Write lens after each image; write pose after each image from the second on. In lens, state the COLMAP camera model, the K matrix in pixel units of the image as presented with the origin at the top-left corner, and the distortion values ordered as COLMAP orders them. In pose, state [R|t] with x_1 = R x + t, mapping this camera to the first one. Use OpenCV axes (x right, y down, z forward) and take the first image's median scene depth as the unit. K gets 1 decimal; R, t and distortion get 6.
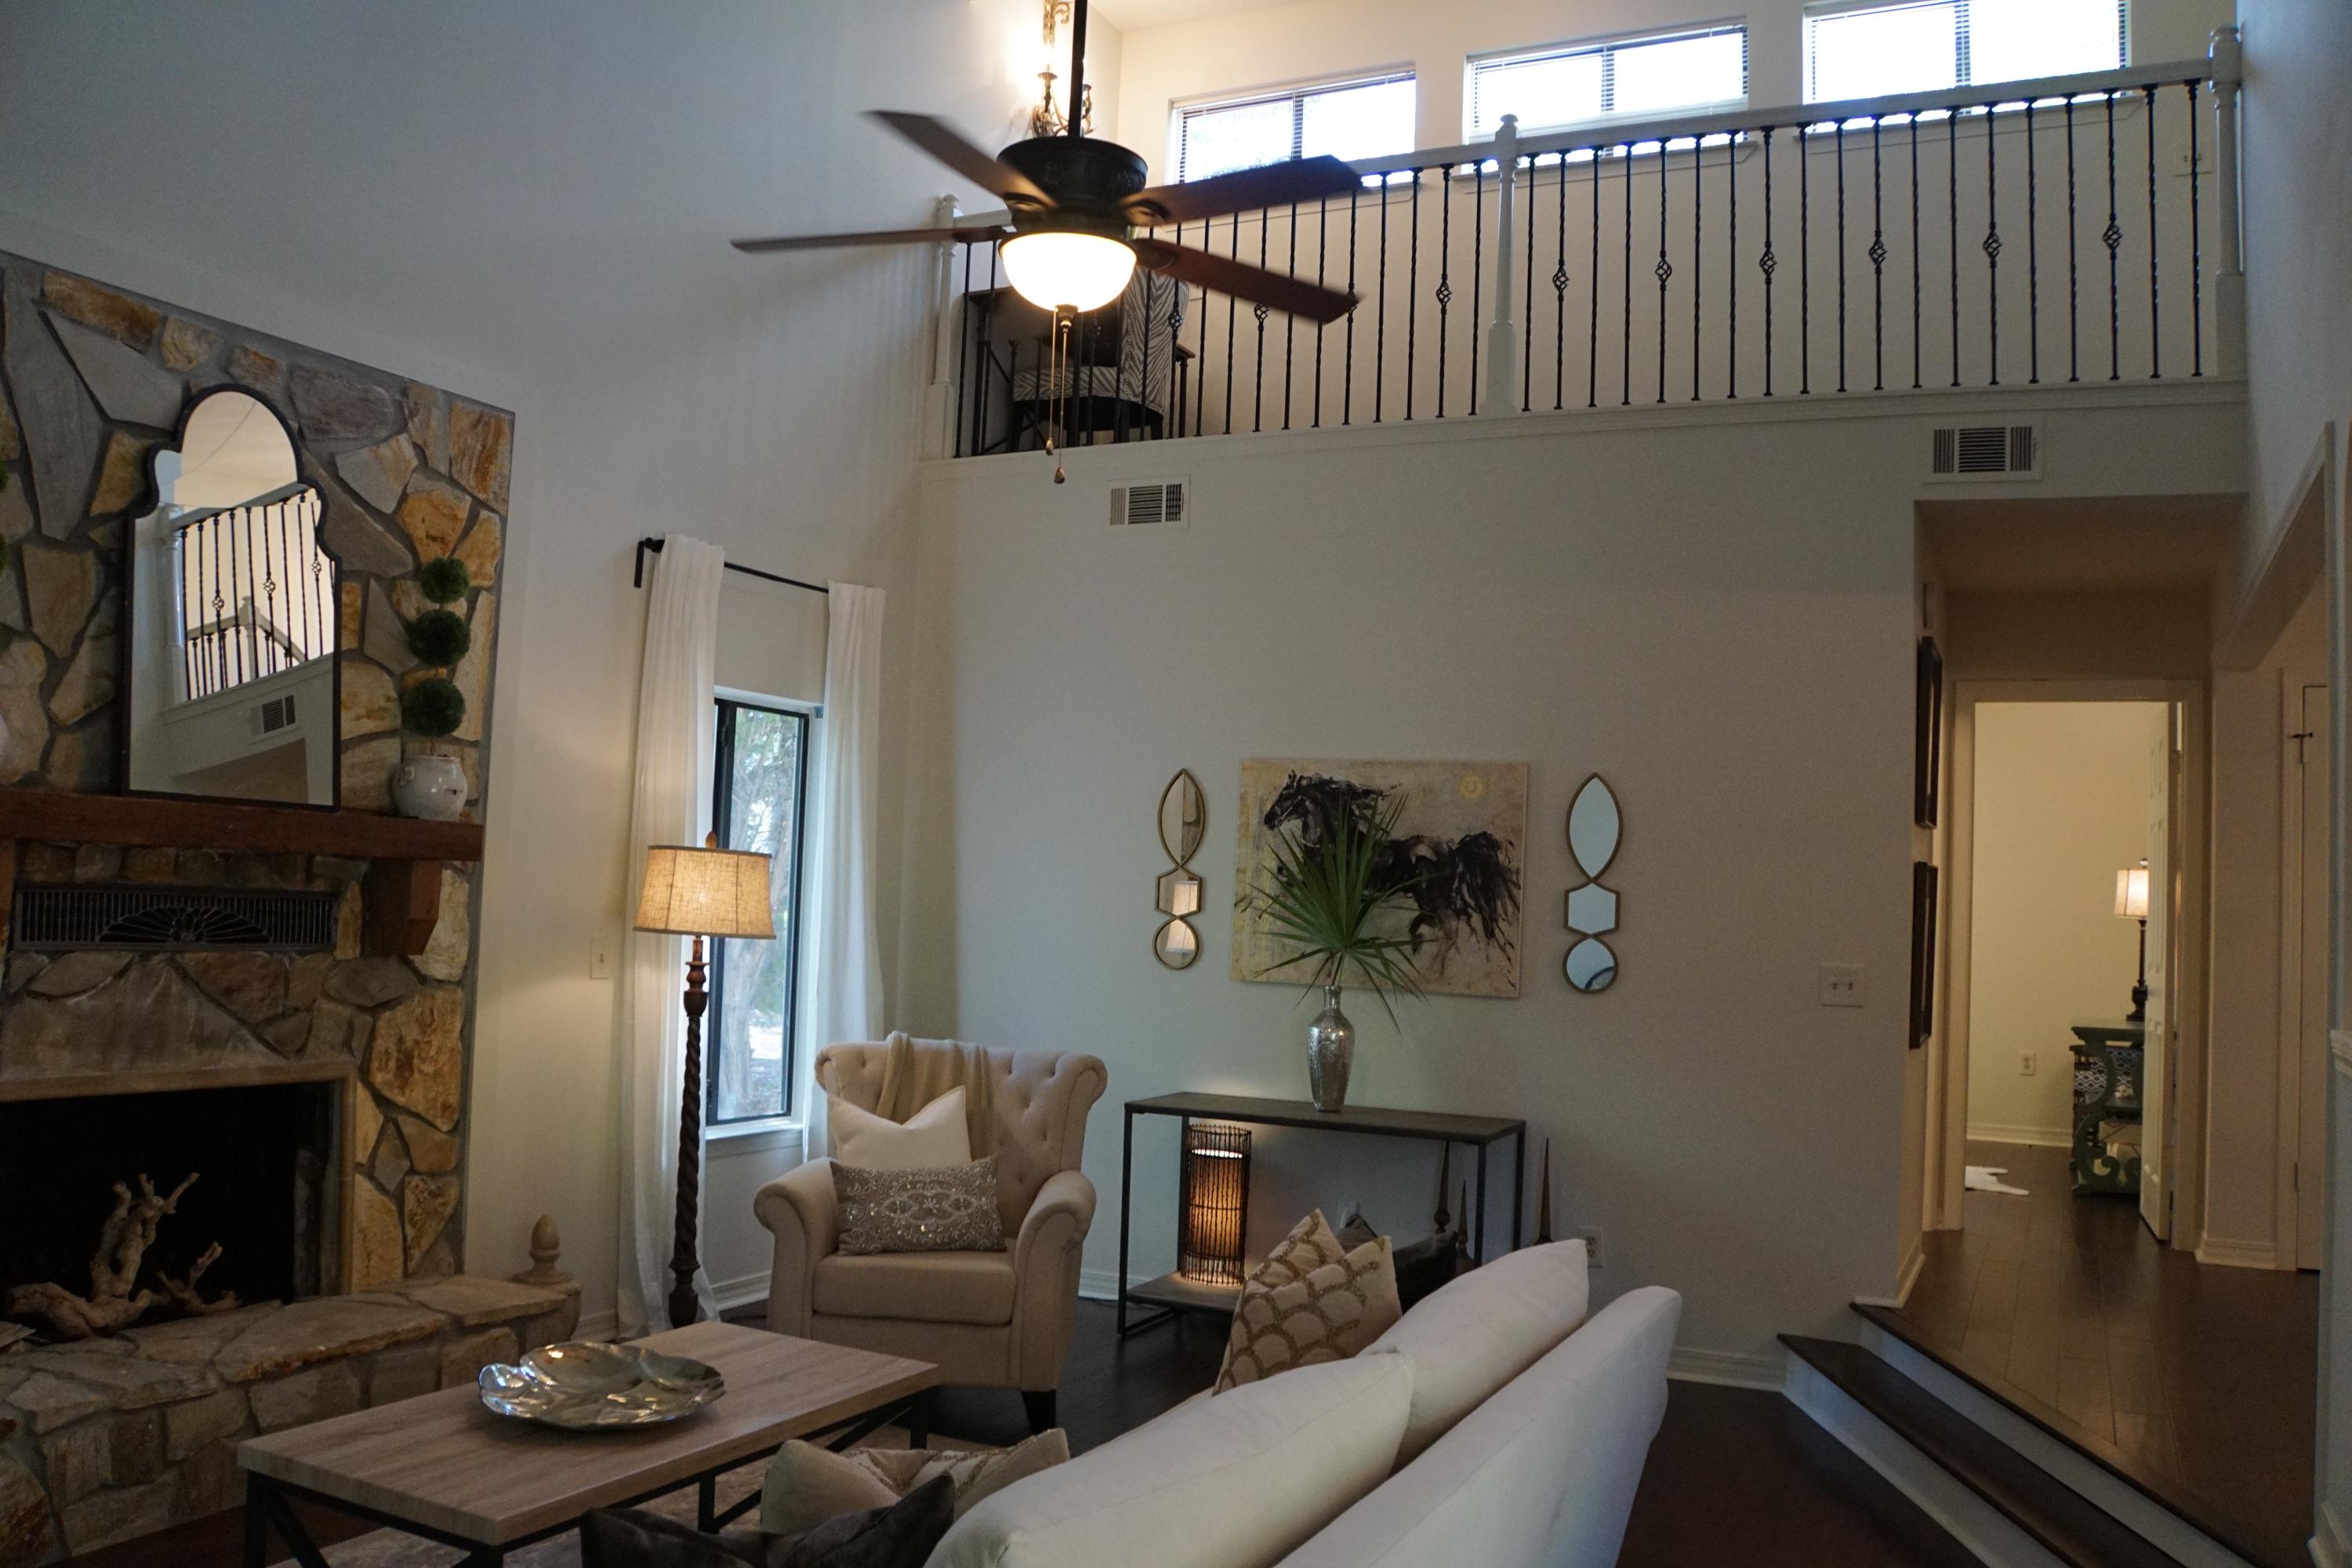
lens RADIAL K [[1881.6, 0, 1162.6], [0, 1881.6, 808.8], [0, 0, 1]] dist [-0.166873, 0.107343]
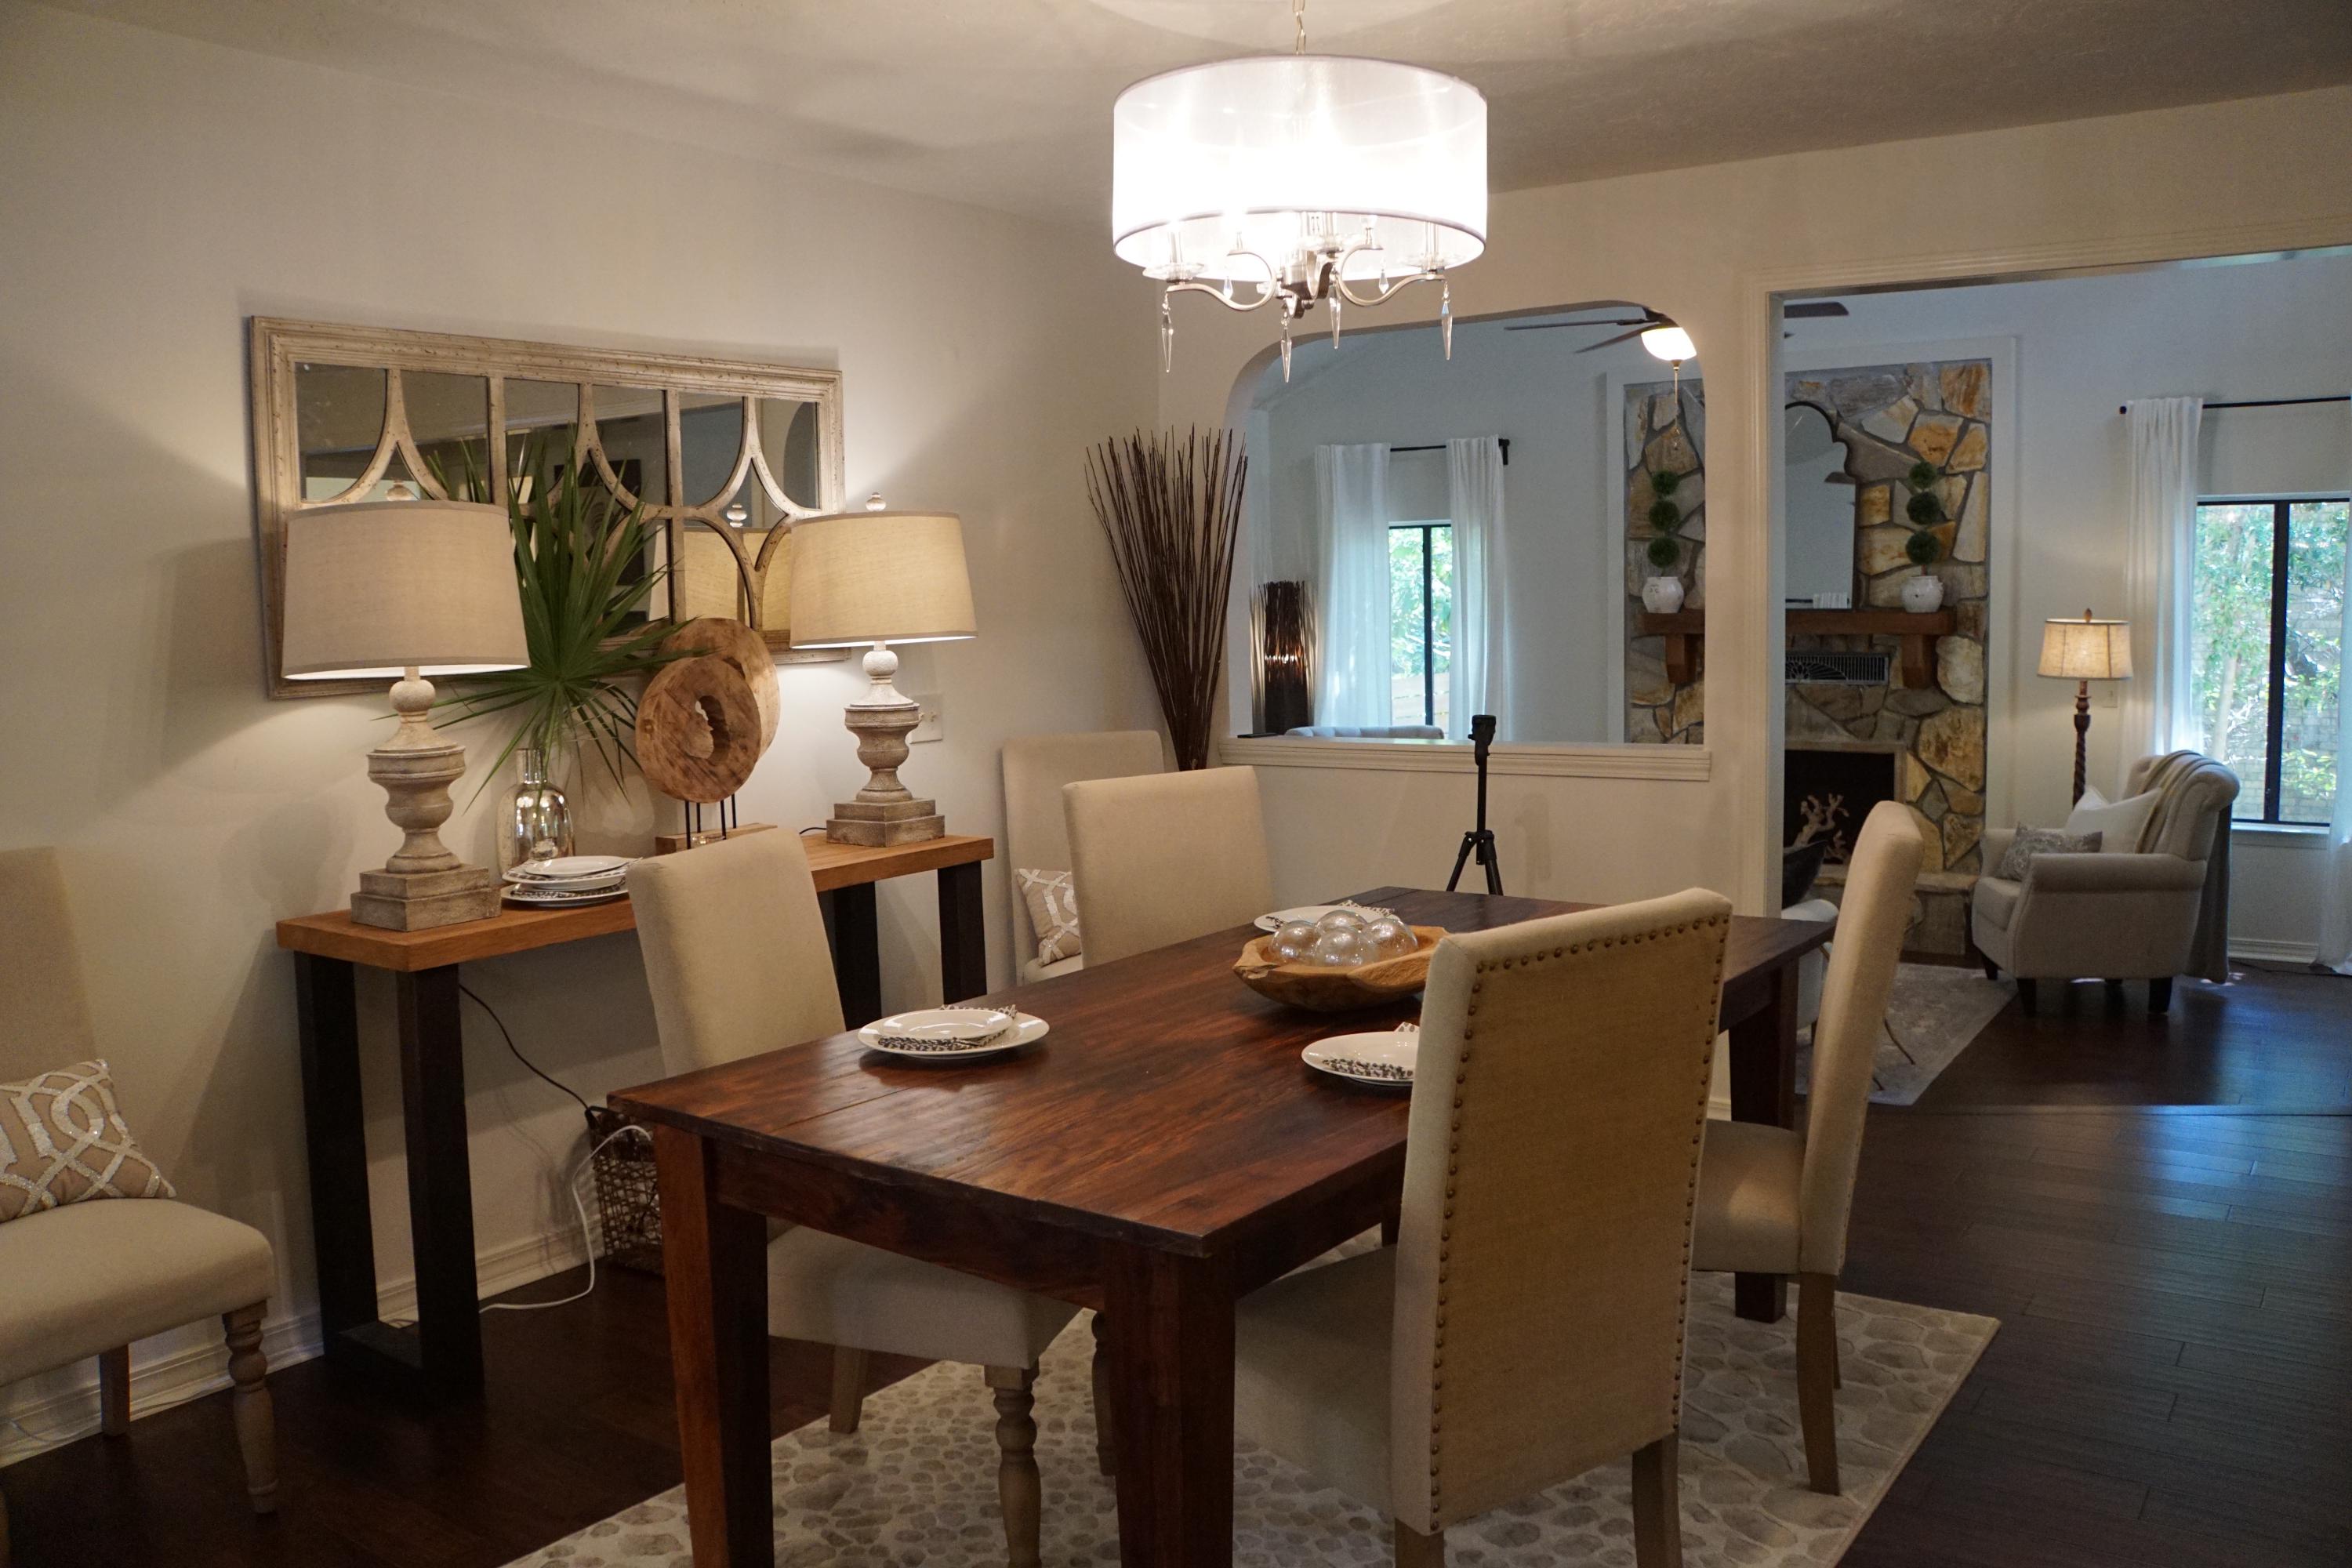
lens RADIAL K [[1881.6, 0, 1172.0], [0, 1881.6, 802.3], [0, 0, 1]] dist [-0.166873, 0.107343]
pose [[-0.161507, 0.069208, -0.984442, 1.495798], [0.062592, 0.996248, 0.059769, 0.039050], [0.984885, -0.051965, -0.165233, 0.571931]]
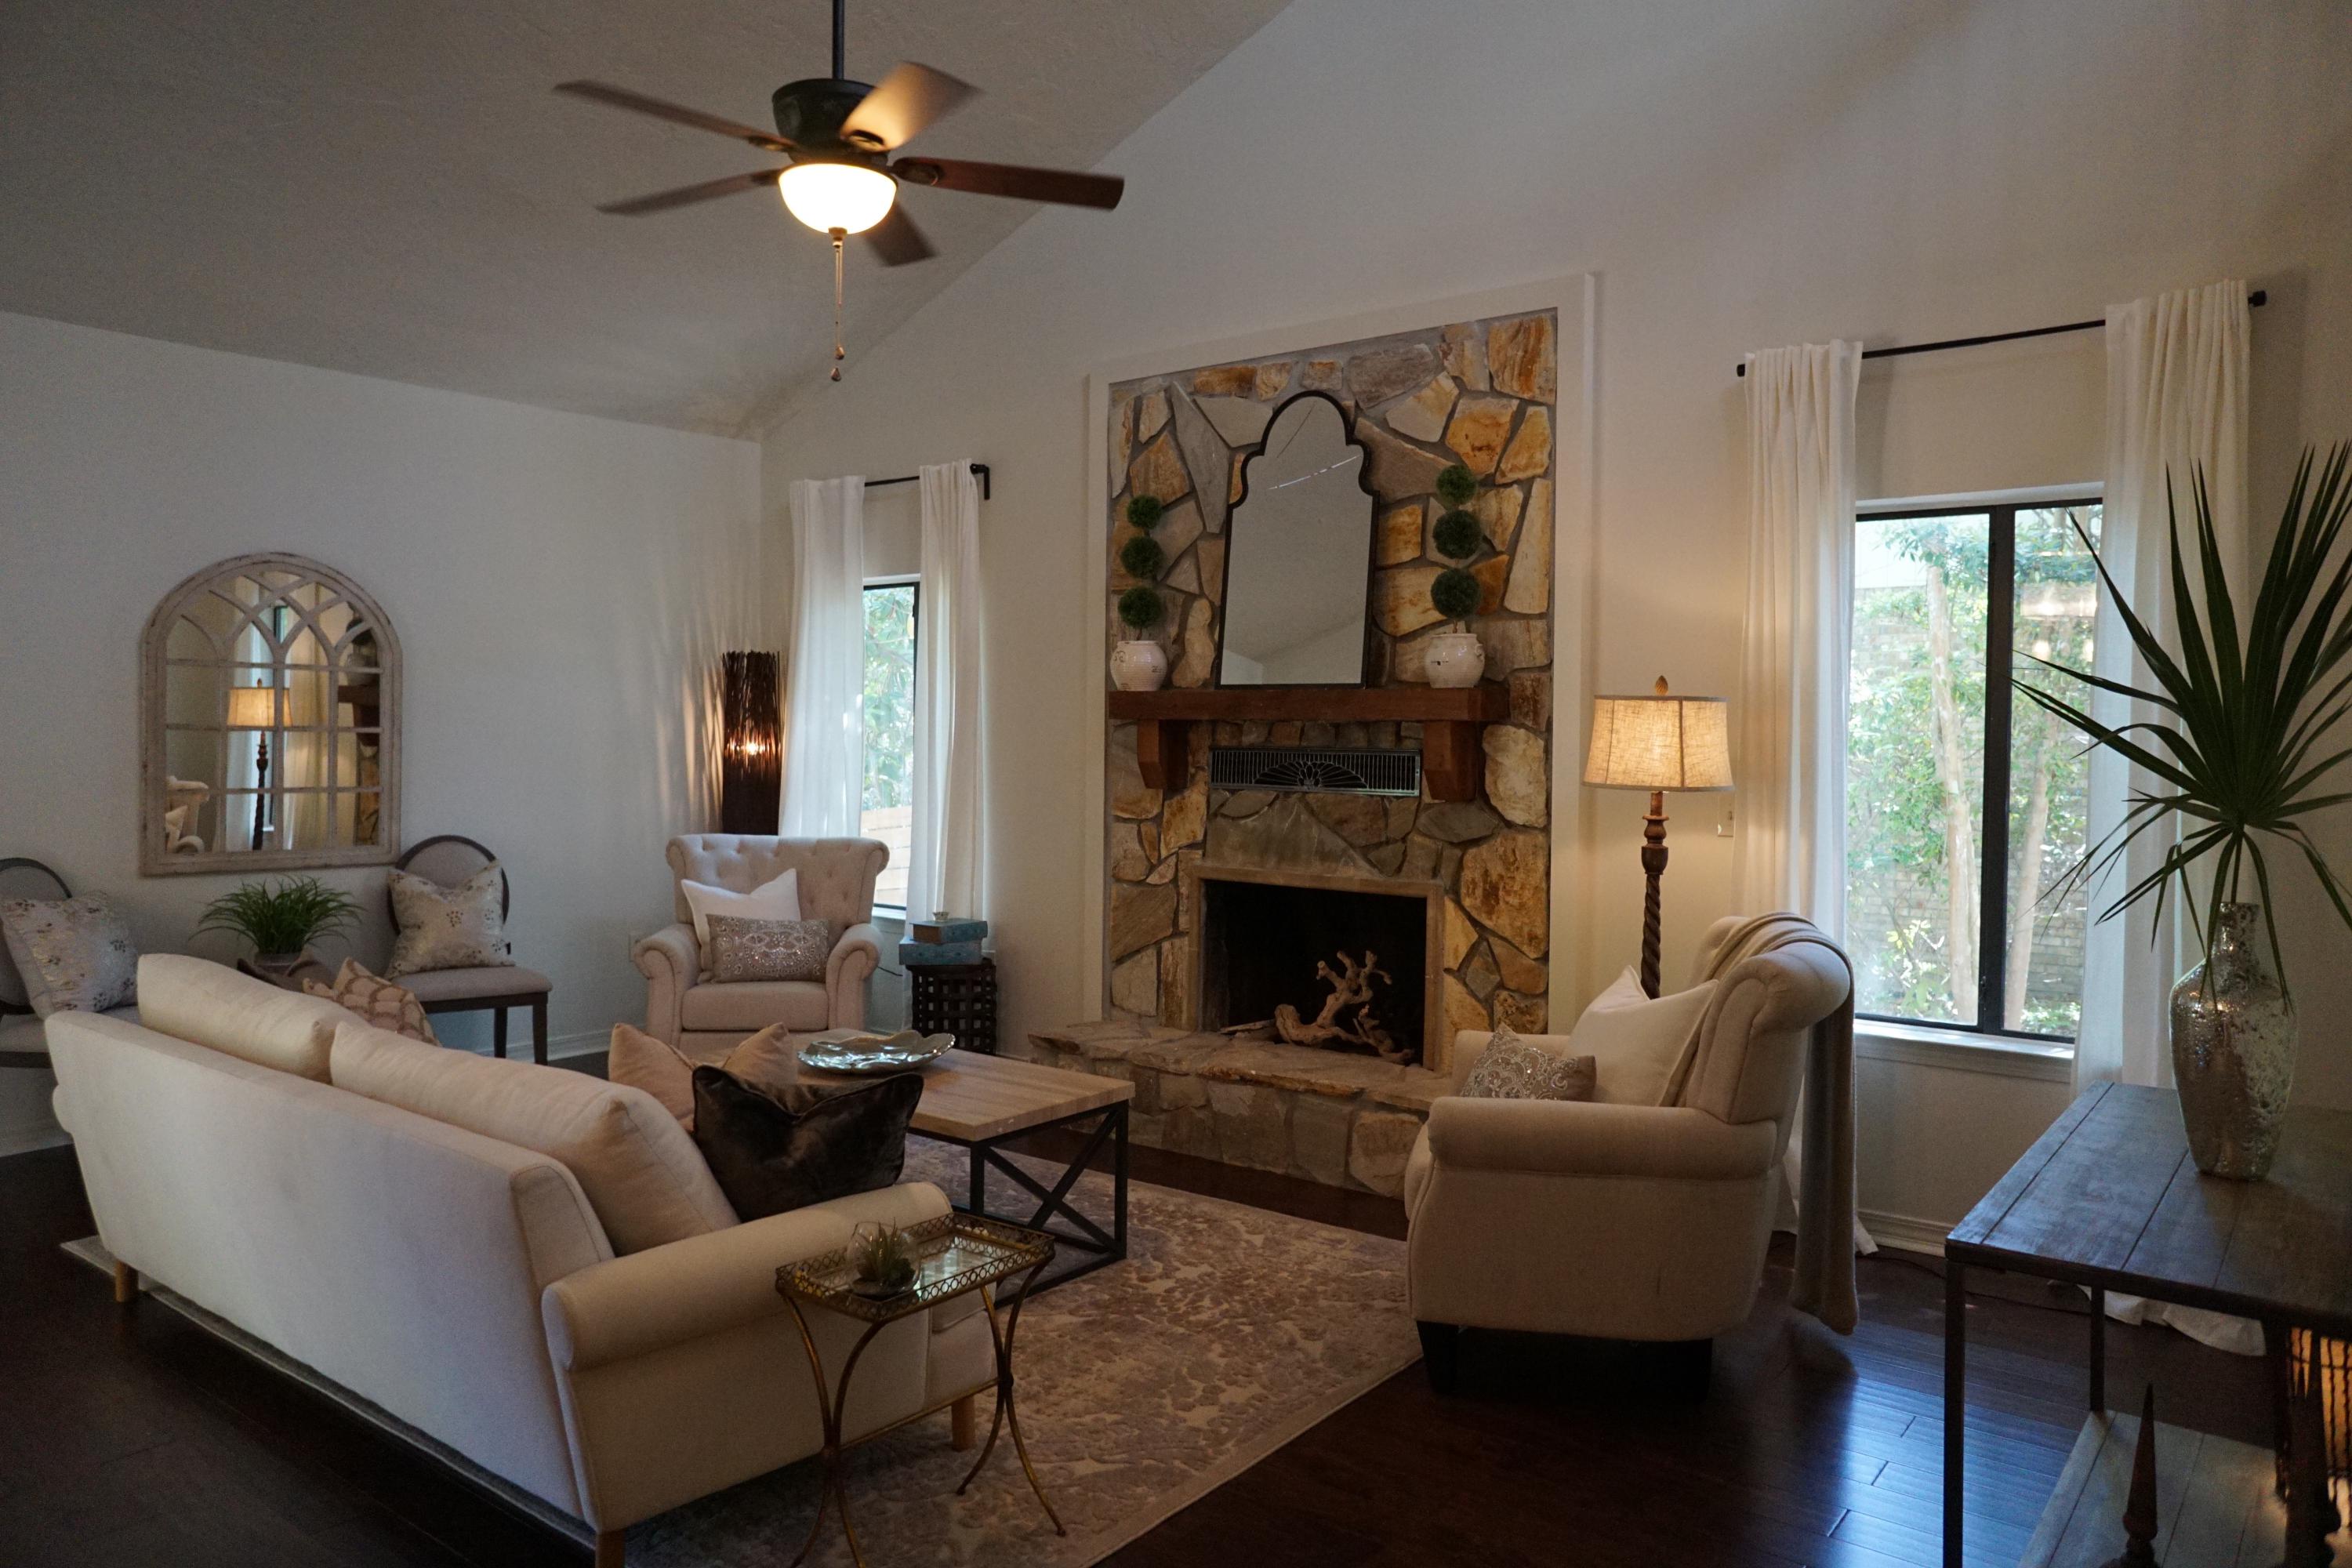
lens RADIAL K [[1600.9, 0, 1179.8], [0, 1600.9, 774.9], [0, 0, 1]] dist [-0.035242, 0.005987]
pose [[-0.202392, -0.013943, -0.979205, 0.663159], [0.031675, 0.999282, -0.020776, 0.079662], [0.978792, -0.035221, -0.201805, 1.042432]]
